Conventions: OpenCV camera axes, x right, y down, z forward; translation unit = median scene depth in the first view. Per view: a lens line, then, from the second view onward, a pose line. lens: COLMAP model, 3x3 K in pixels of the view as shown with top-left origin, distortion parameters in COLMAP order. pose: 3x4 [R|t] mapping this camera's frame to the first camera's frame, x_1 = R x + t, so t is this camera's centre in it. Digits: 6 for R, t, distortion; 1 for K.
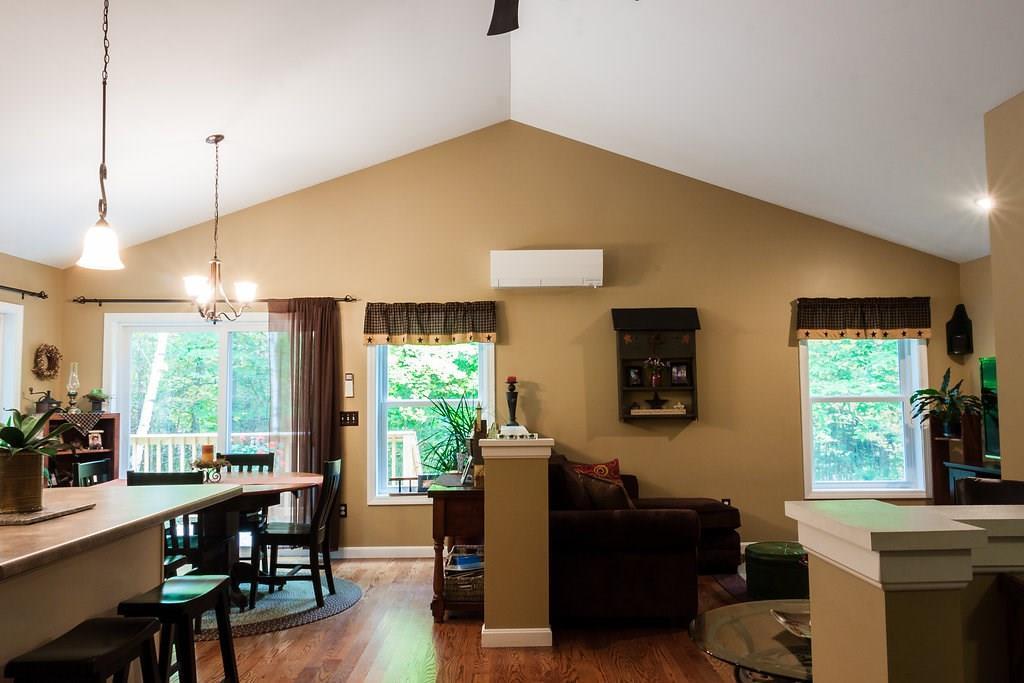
lens RADIAL K [[833.6, 0, 512.0], [0, 833.6, 341.5], [0, 0, 1]] dist [0.028784, -0.000392]
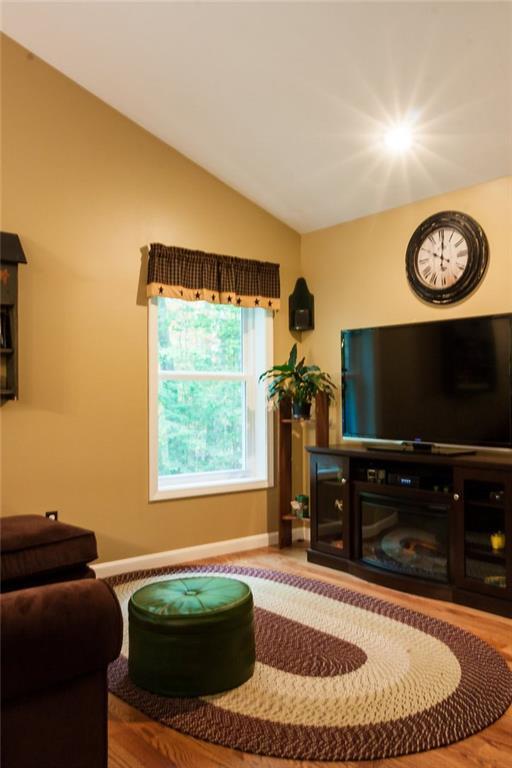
lens RADIAL K [[654.8, 0, 256.0], [0, 654.8, 384.0], [0, 0, 1]] dist [0.034747, 0.003766]
pose [[0.779859, 0.020780, 0.625610, 0.041720], [-0.047367, 0.998542, 0.025879, 0.058509], [-0.624161, -0.049815, 0.779706, 0.465412]]
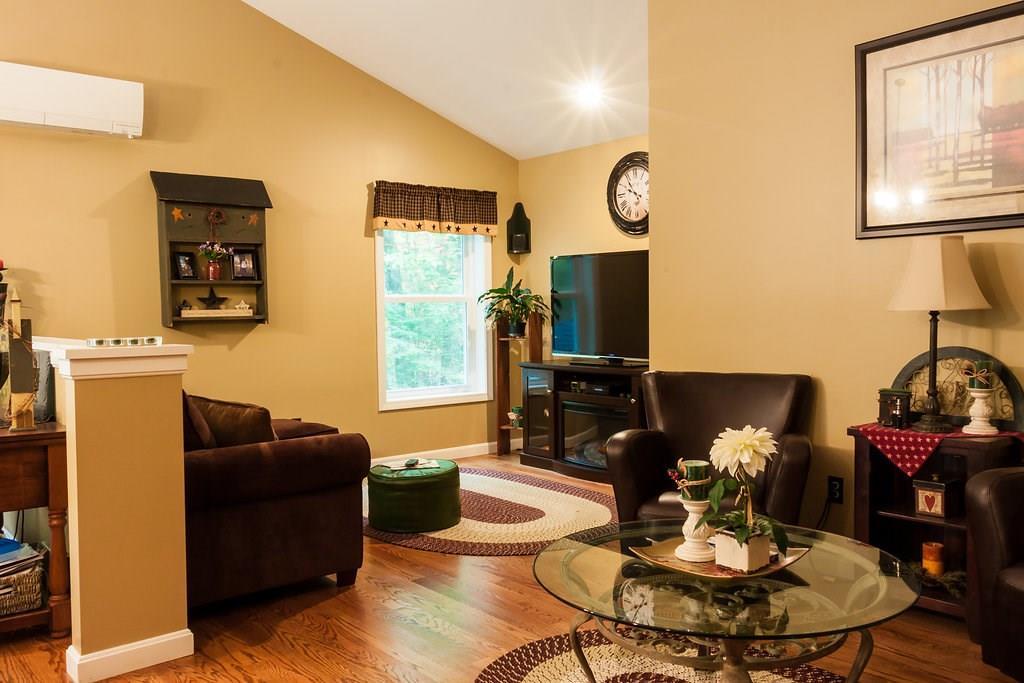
lens RADIAL K [[873.1, 0, 512.0], [0, 873.1, 341.5], [0, 0, 1]] dist [0.034747, 0.003766]
pose [[0.779782, -0.024041, 0.625590, -0.116820], [-0.039391, 0.995398, 0.087352, 0.028992], [-0.624811, -0.092758, 0.775246, 0.202708]]
